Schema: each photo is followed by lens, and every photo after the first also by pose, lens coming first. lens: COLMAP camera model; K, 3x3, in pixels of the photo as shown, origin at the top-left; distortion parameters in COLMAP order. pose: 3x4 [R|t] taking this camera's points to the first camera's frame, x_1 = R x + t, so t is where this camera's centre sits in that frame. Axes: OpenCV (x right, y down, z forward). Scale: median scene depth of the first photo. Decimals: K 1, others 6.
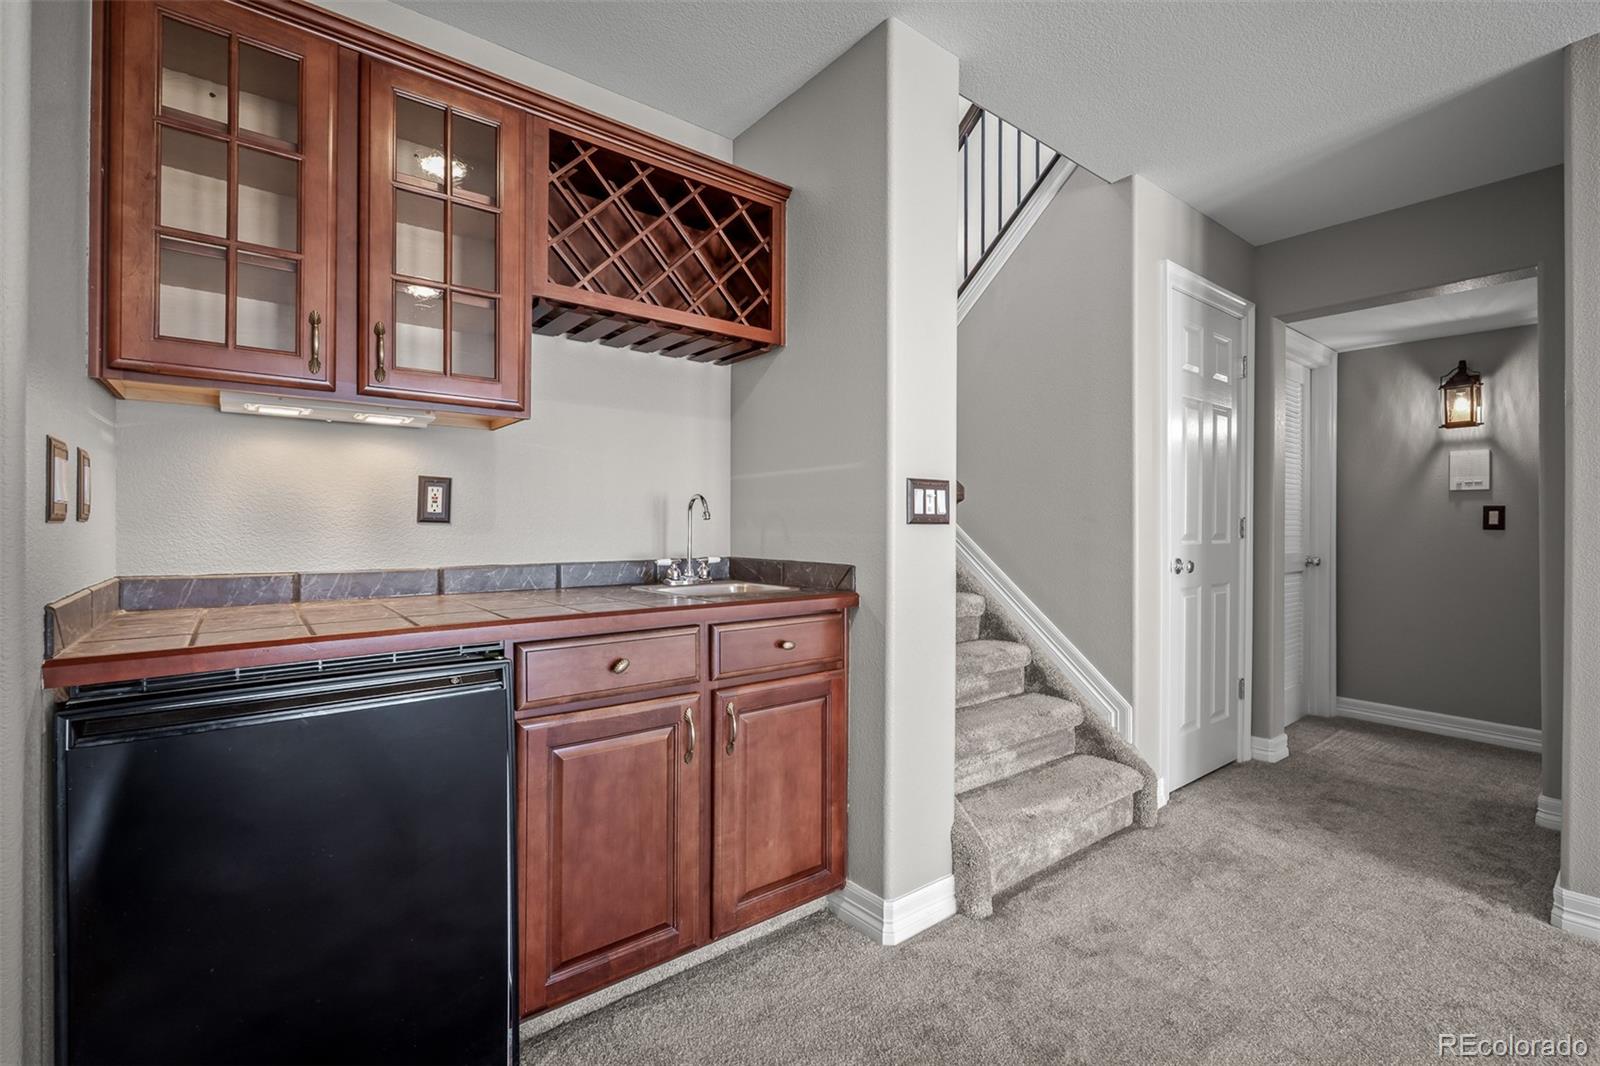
lens RADIAL K [[713.8, 0, 800.0], [0, 713.8, 525.9], [0, 0, 1]] dist [0.003593, 0.000154]
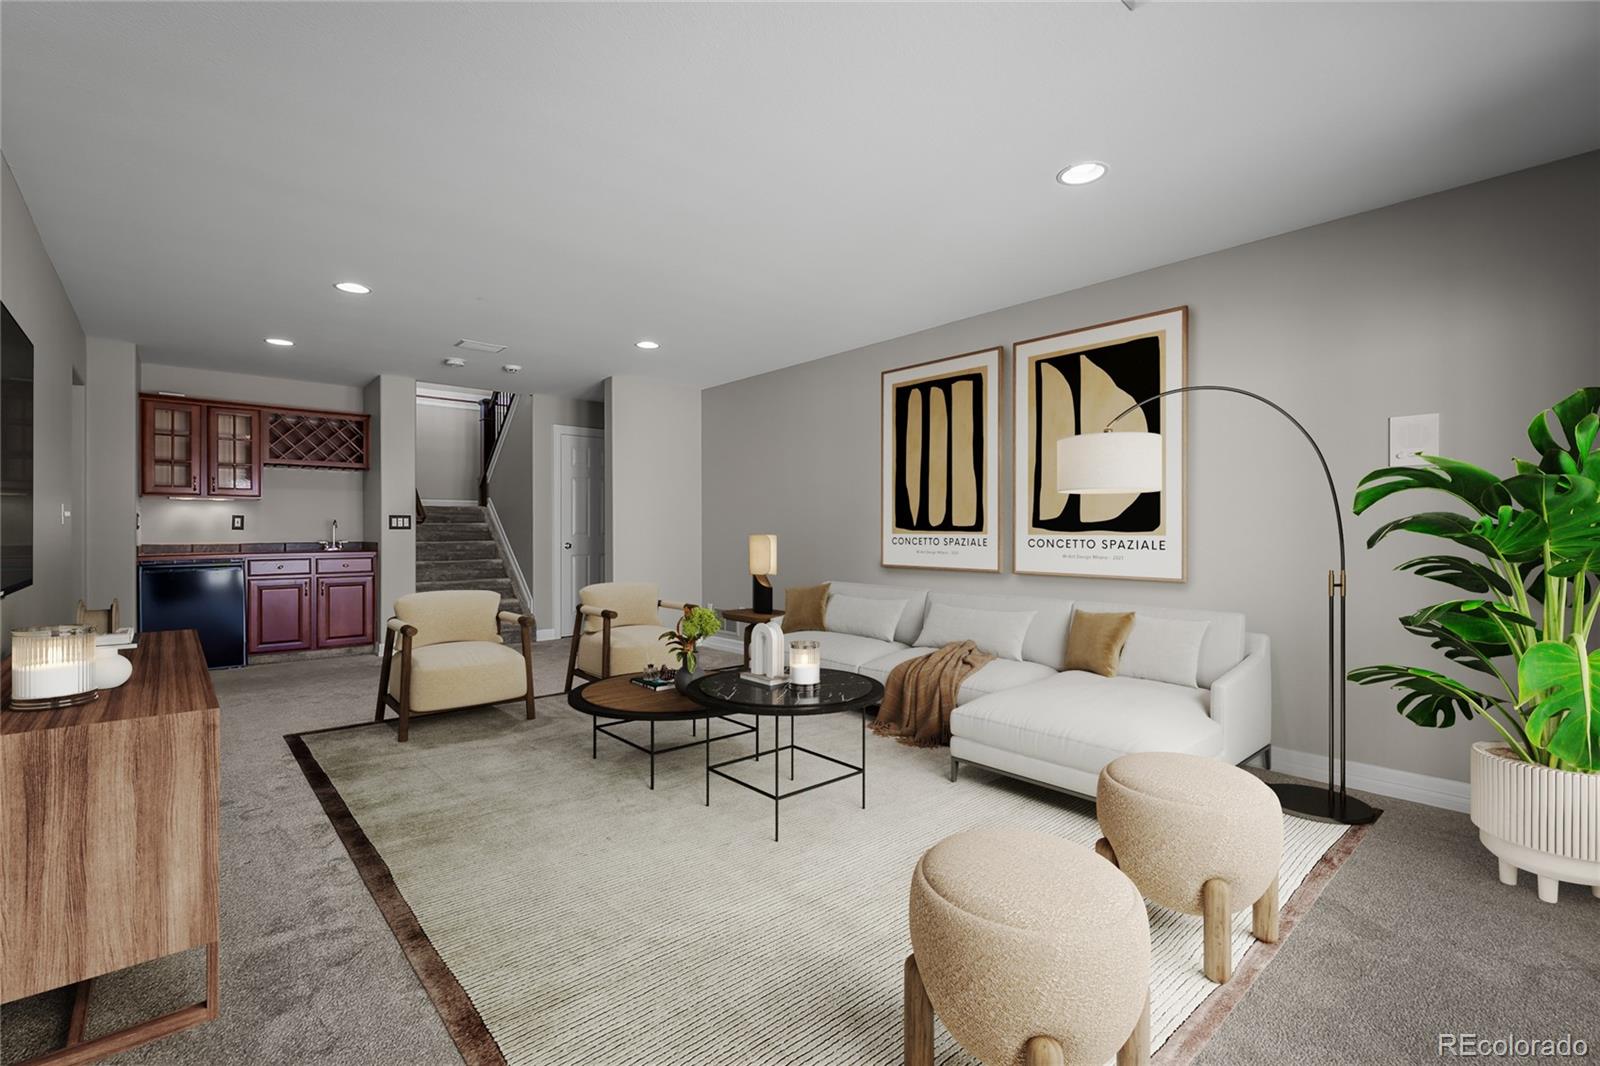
lens RADIAL K [[709.5, 0, 797.7], [0, 709.5, 538.5], [0, 0, 1]] dist [-0.004184, -0.000364]
pose [[0.998144, -0.005250, 0.060666, 1.844598], [0.005100, 0.999984, 0.002632, 0.041275], [-0.060679, -0.002318, 0.998155, -2.375556]]
